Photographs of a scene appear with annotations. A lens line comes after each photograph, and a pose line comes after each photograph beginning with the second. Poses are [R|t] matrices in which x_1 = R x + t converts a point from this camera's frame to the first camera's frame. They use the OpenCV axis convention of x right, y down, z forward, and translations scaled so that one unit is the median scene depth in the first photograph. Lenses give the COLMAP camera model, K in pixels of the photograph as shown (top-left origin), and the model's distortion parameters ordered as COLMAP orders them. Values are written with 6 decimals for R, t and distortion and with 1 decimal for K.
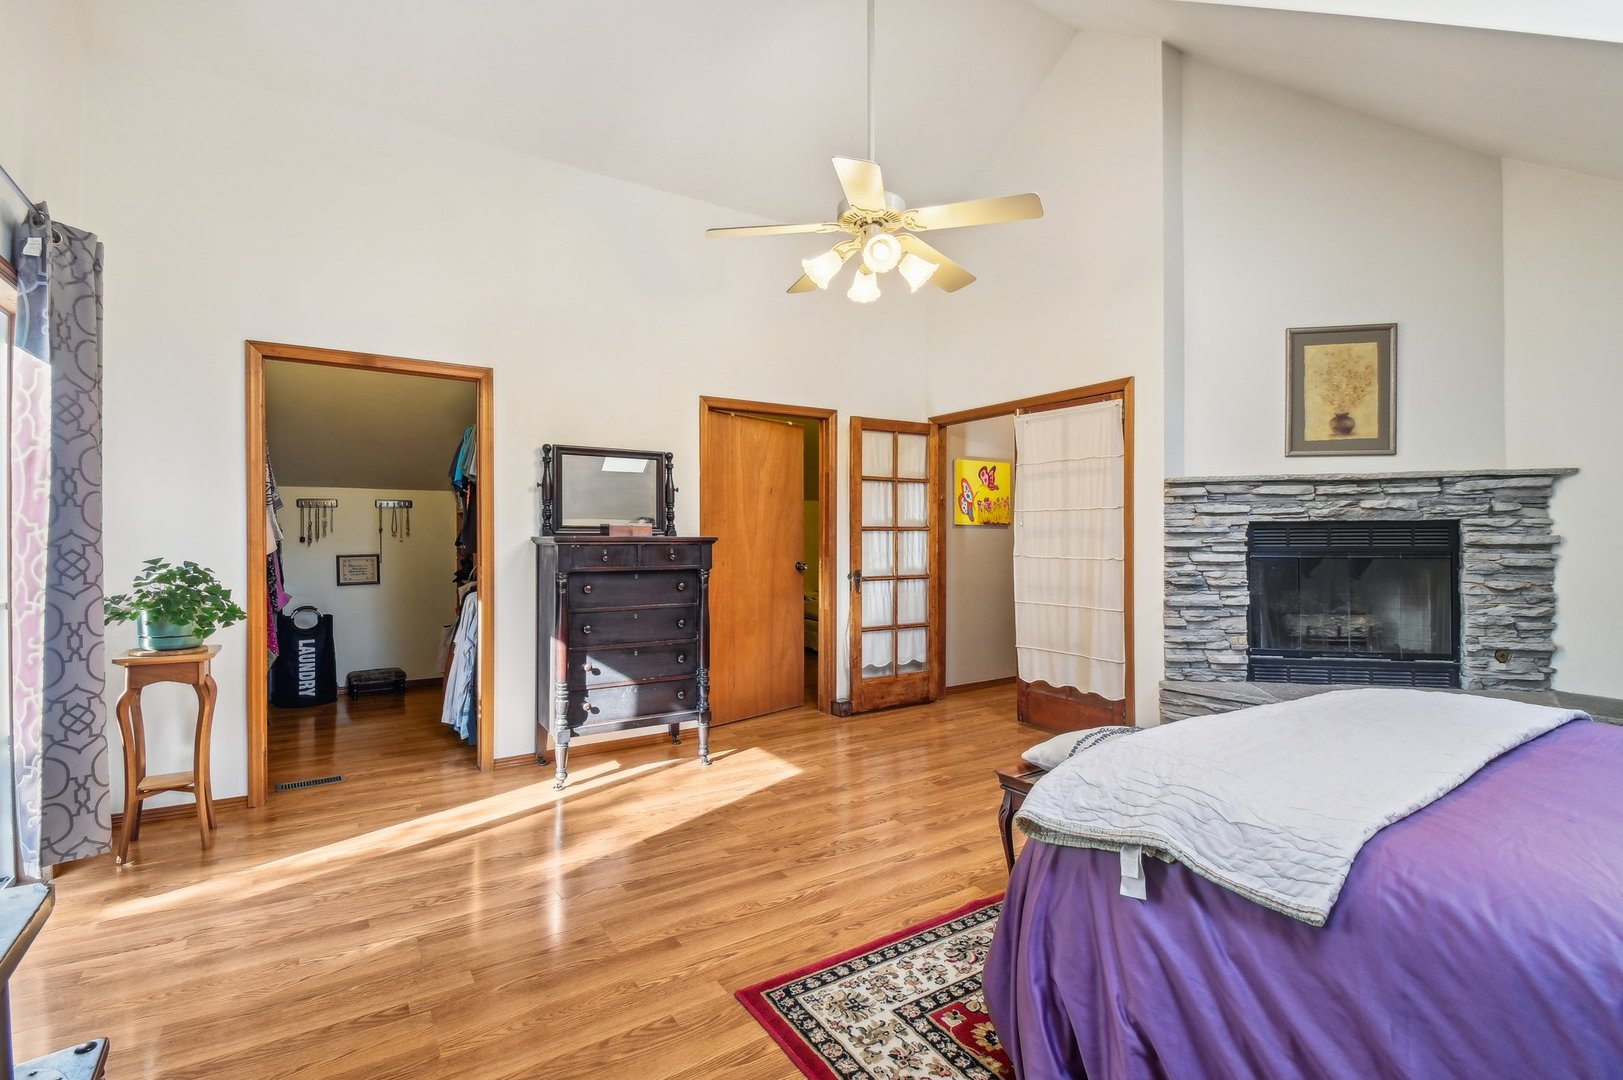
lens RADIAL K [[737.3, 0, 805.4], [0, 737.3, 531.6], [0, 0, 1]] dist [0.007219, -0.008526]
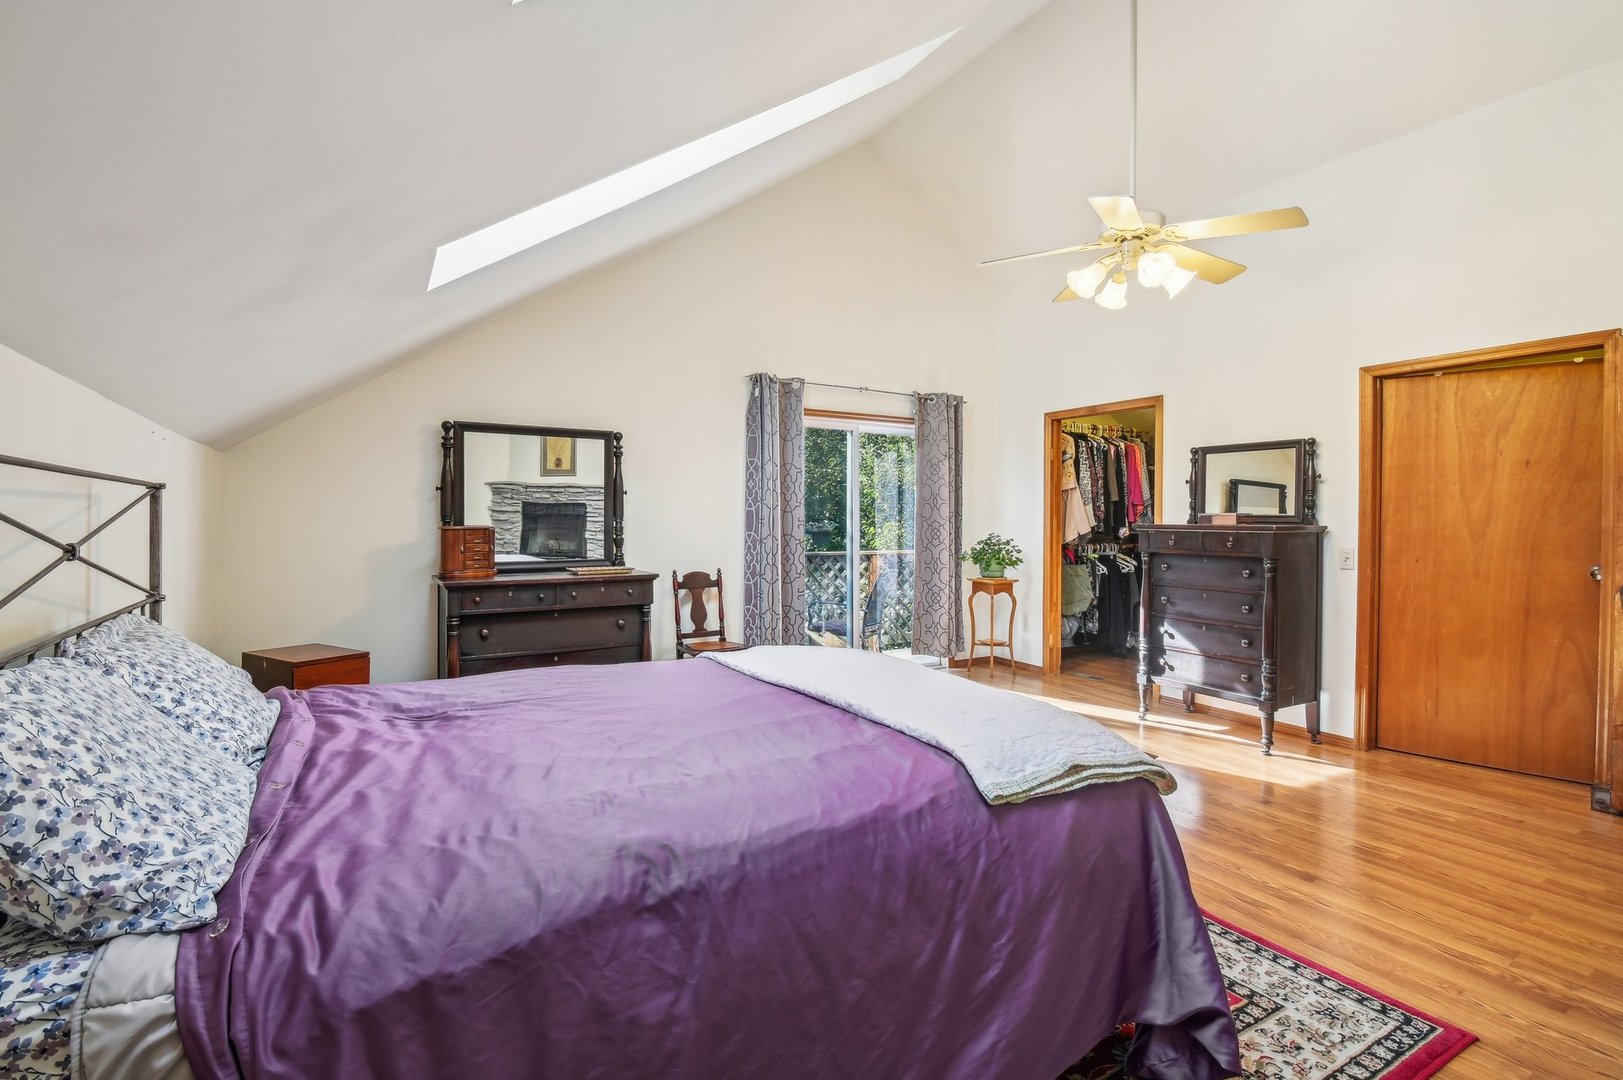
lens RADIAL K [[737.3, 0, 812.9], [0, 737.3, 531.5], [0, 0, 1]] dist [0.007219, -0.008526]
pose [[-0.038544, 0.015248, -0.999141, 1.275622], [-0.001139, 0.999882, 0.015304, 0.000648], [0.999256, 0.001728, -0.038522, 0.617565]]
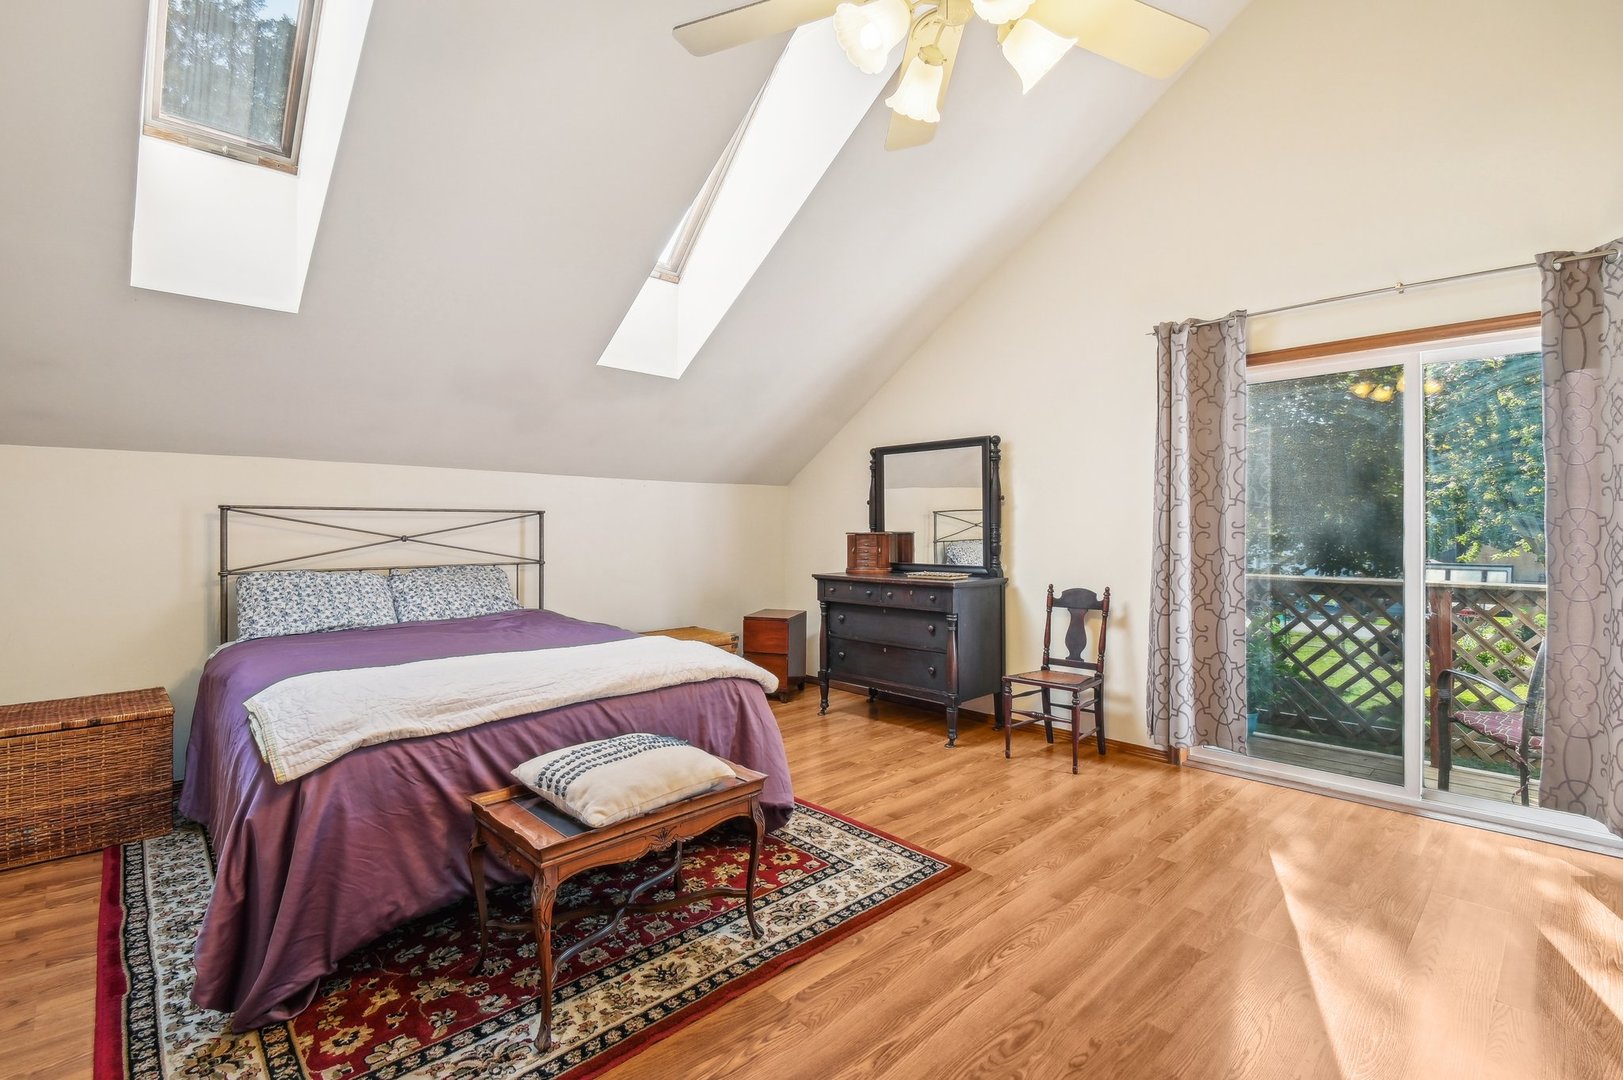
lens RADIAL K [[737.3, 0, 810.0], [0, 737.3, 537.4], [0, 0, 1]] dist [0.007219, -0.008526]
pose [[-0.982003, 0.004823, -0.188804, 0.318785], [0.002381, 0.999911, 0.013162, 0.001664], [0.188851, 0.012476, -0.981927, 1.621188]]
